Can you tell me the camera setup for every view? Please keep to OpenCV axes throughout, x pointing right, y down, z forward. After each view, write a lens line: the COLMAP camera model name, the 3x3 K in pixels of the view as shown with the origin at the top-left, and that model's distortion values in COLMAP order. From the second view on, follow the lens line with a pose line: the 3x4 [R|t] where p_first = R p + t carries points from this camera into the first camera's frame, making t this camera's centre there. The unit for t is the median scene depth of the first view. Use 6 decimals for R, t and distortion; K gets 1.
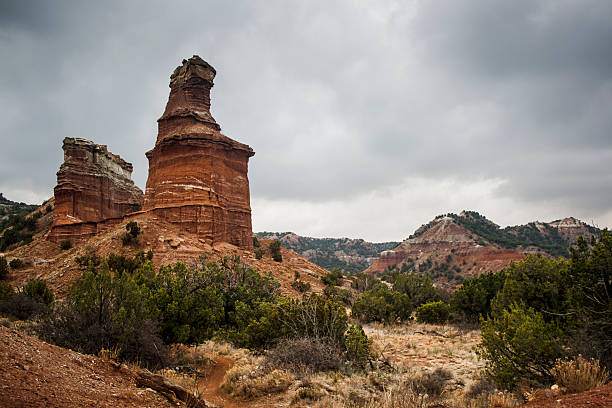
lens RADIAL K [[551.8, 0, 310.6], [0, 551.8, 207.9], [0, 0, 1]] dist [-0.125547, 0.059162]
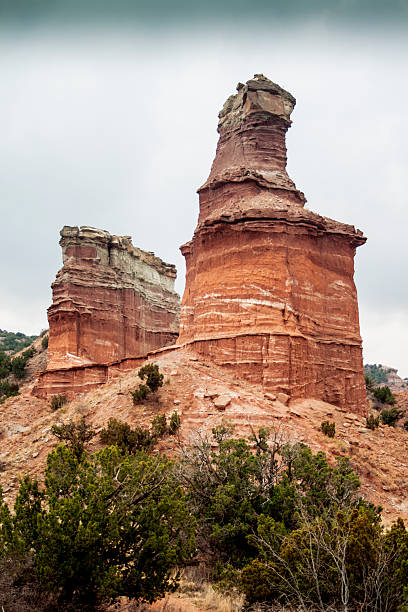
lens RADIAL K [[954.4, 0, 200.2], [0, 954.4, 308.7], [0, 0, 1]] dist [-0.034993, 0.000000]
pose [[0.951927, -0.027321, -0.305103, 0.031644], [0.019036, 0.999366, -0.030100, -0.002305], [0.305732, 0.022845, 0.951844, 0.023446]]
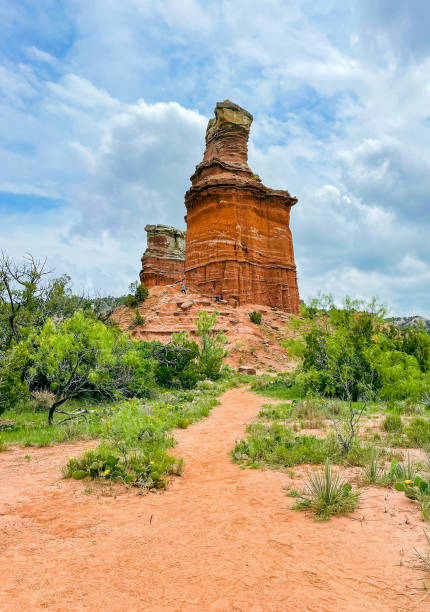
lens RADIAL K [[500.0, 0, 222.4], [0, 500.0, 318.5], [0, 0, 1]] dist [-0.019312, -0.006240]
pose [[0.914681, -0.053255, -0.400653, 0.090664], [0.068686, 0.997344, 0.024239, 0.055503], [0.398298, -0.049691, 0.915909, 0.232561]]
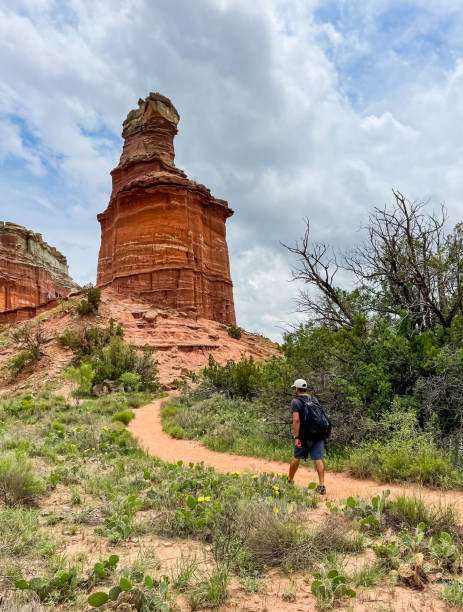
lens RADIAL K [[497.5, 0, 241.8], [0, 497.5, 327.4], [0, 0, 1]] dist [-0.007308, -0.018169]
pose [[0.999235, -0.026392, 0.028846, -0.112575], [0.025765, 0.999428, 0.021921, 0.053889], [-0.029408, -0.021161, 0.999343, 0.253721]]
